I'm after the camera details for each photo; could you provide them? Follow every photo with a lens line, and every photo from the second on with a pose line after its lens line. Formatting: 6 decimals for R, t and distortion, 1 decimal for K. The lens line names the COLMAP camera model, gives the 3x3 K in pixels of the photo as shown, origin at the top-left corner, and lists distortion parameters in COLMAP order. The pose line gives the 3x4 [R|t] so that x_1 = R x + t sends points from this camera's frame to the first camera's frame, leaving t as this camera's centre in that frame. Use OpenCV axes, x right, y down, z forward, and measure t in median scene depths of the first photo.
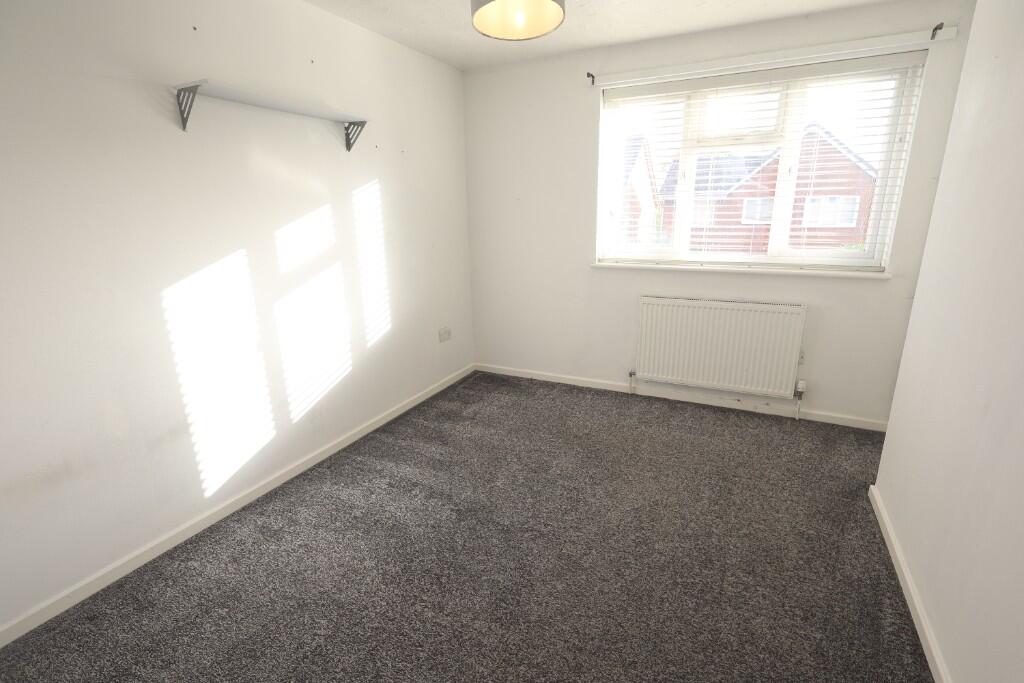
lens RADIAL K [[486.7, 0, 512.0], [0, 486.7, 341.5], [0, 0, 1]] dist [0.000355, 0.000060]
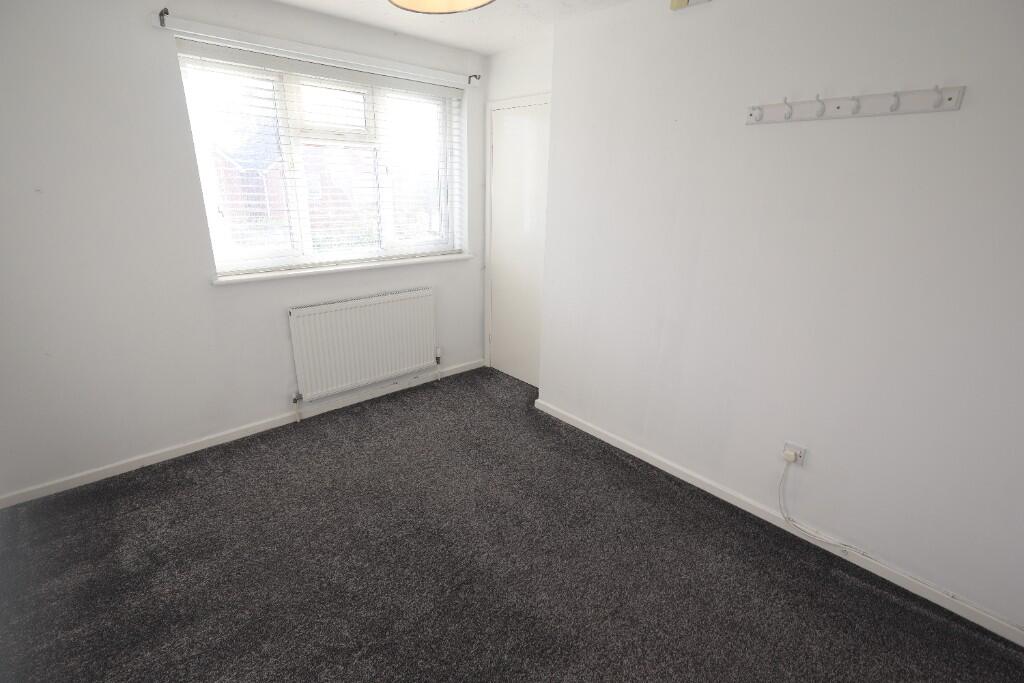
lens RADIAL K [[469.8, 0, 512.0], [0, 469.8, 341.5], [0, 0, 1]] dist [-0.001210, -0.000178]
pose [[0.364957, -0.266910, 0.891945, -0.365280], [0.226793, 0.954653, 0.192878, -0.116253], [-0.902979, 0.131894, 0.408941, 0.339109]]
